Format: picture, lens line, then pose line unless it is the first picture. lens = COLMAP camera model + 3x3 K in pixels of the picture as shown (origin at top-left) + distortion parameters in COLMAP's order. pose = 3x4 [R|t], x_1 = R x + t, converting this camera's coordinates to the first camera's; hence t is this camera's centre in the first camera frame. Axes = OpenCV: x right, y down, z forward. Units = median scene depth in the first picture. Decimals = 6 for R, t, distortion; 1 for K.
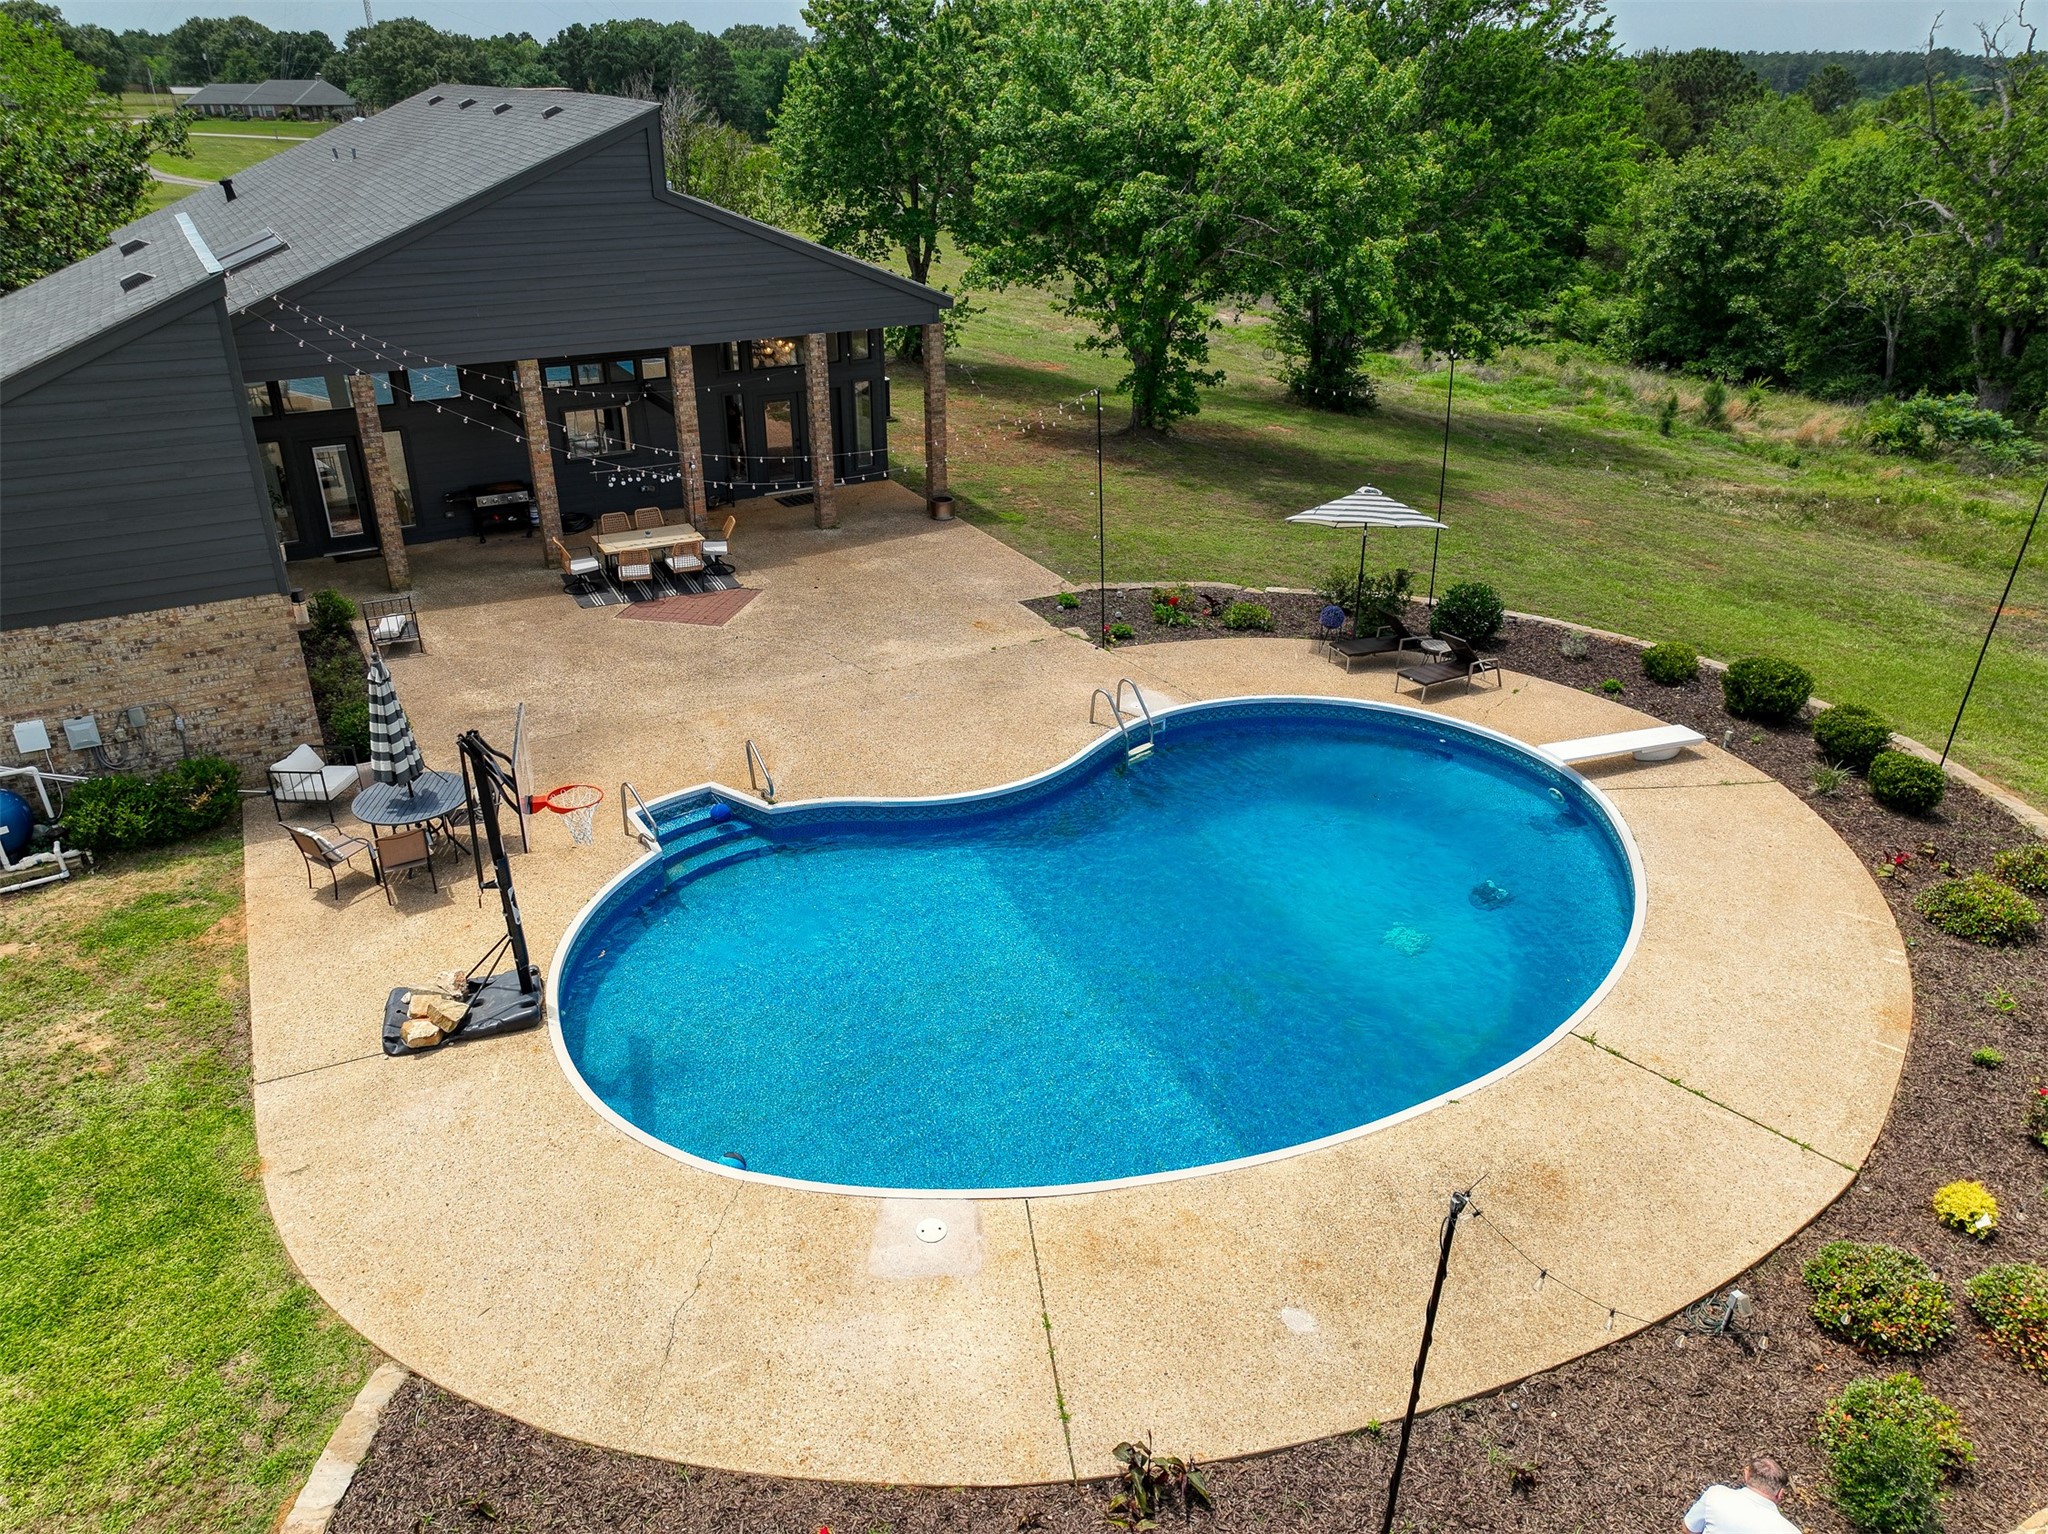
lens RADIAL K [[1459.7, 0, 1021.4], [0, 1459.7, 769.3], [0, 0, 1]] dist [-0.004625, 0.029345]
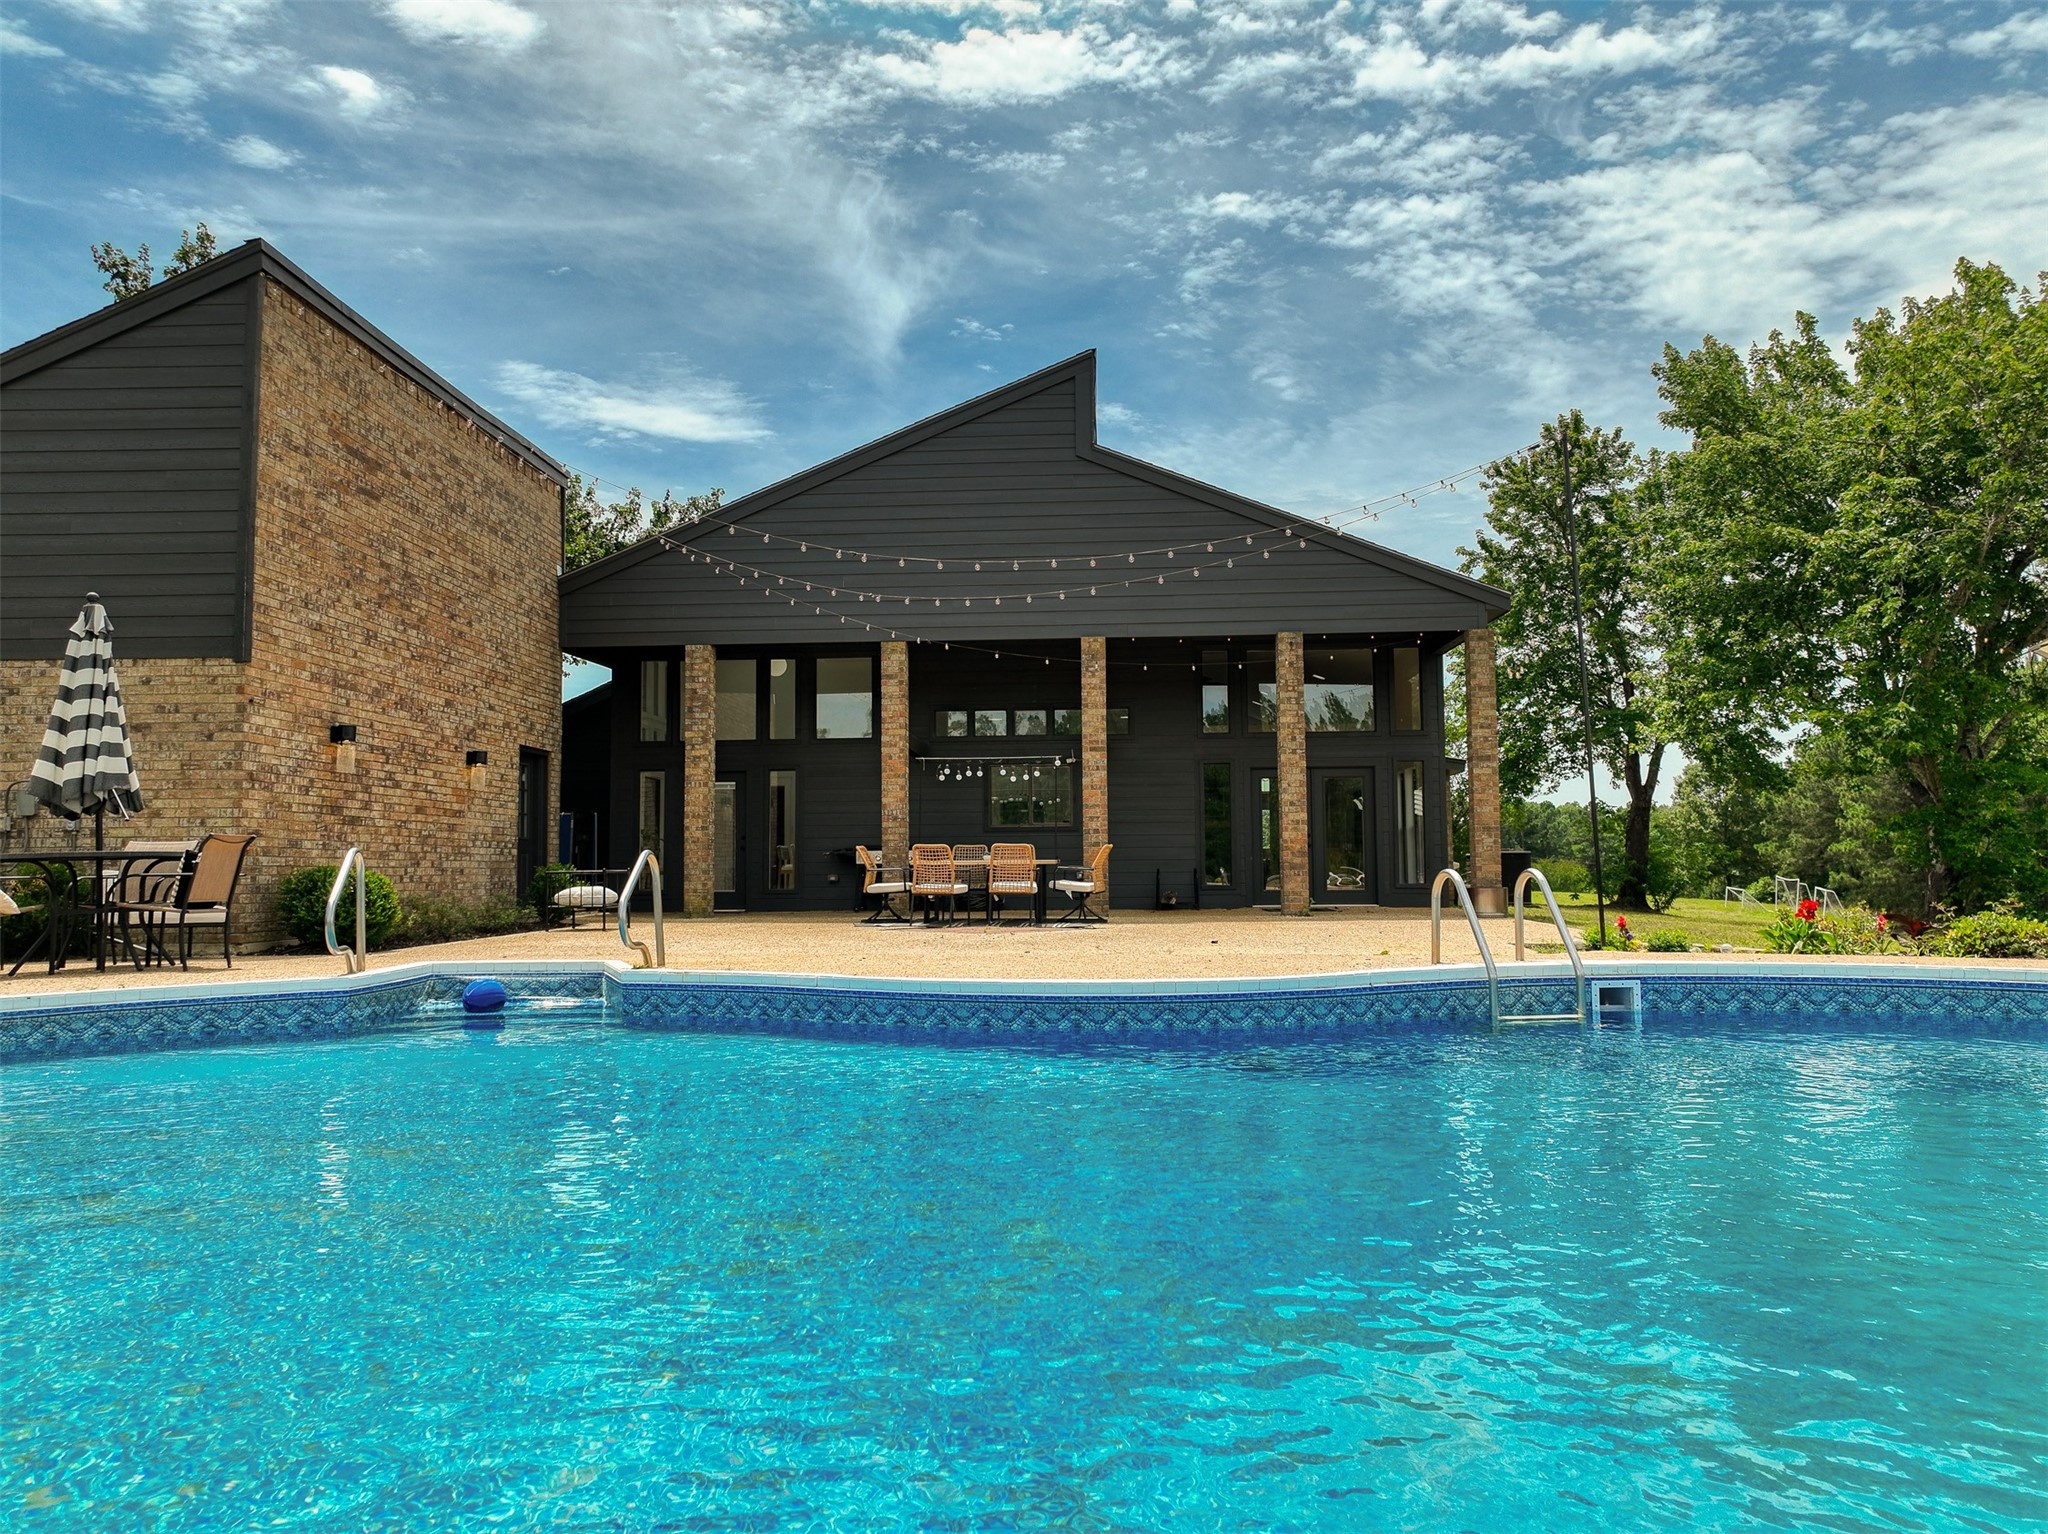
lens RADIAL K [[1459.7, 0, 1027.0], [0, 1459.7, 766.8], [0, 0, 1]] dist [-0.004625, 0.029345]
pose [[0.834023, -0.056457, -0.548834, 0.158542], [-0.231286, 0.867352, -0.440690, 0.114663], [0.500912, 0.494484, 0.710334, 0.529164]]
